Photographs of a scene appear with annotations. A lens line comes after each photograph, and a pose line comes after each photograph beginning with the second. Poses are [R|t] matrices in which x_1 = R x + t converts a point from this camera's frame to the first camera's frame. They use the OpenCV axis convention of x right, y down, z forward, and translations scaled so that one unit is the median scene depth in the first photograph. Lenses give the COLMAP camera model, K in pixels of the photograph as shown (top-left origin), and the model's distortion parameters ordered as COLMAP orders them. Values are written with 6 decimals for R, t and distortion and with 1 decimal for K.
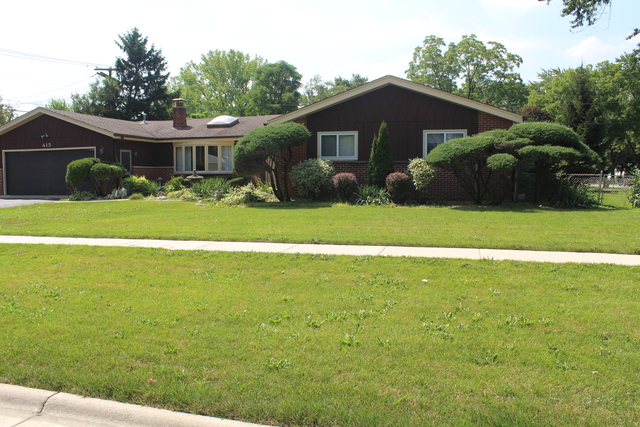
lens RADIAL K [[532.8, 0, 320.0], [0, 532.8, 213.5], [0, 0, 1]] dist [-0.174439, 0.168302]
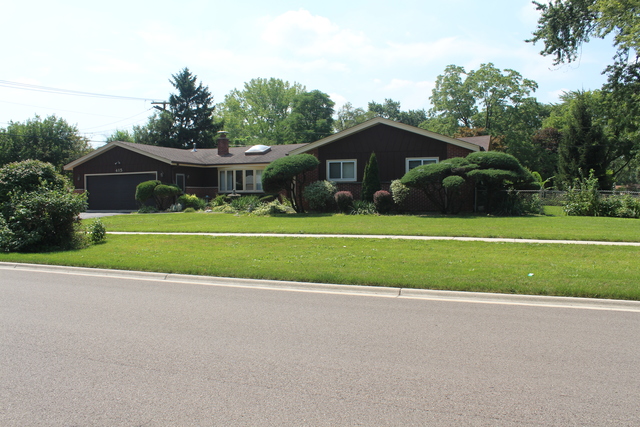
lens RADIAL K [[532.8, 0, 320.0], [0, 532.8, 213.5], [0, 0, 1]] dist [-0.174439, 0.168302]
pose [[0.996537, -0.002892, -0.083097, 0.057826], [-0.000103, 0.999351, -0.036014, 0.016517], [0.083147, 0.035898, 0.995891, -0.197580]]
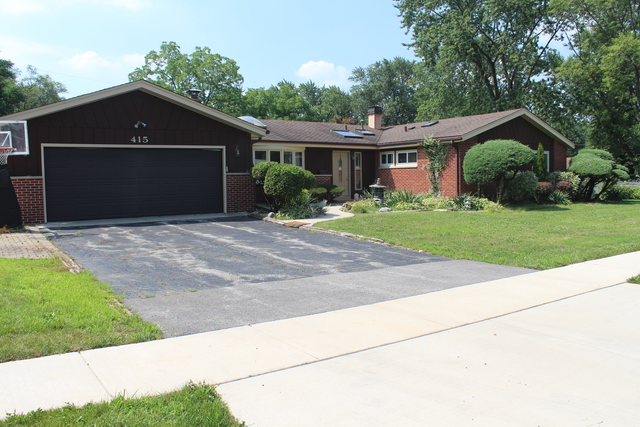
lens RADIAL K [[532.8, 0, 320.0], [0, 532.8, 213.5], [0, 0, 1]] dist [-0.174439, 0.168302]
pose [[0.636870, -0.052443, 0.769186, -0.747135], [0.065186, 0.997774, 0.014056, -0.029728], [-0.768211, 0.041189, 0.638871, 0.346711]]
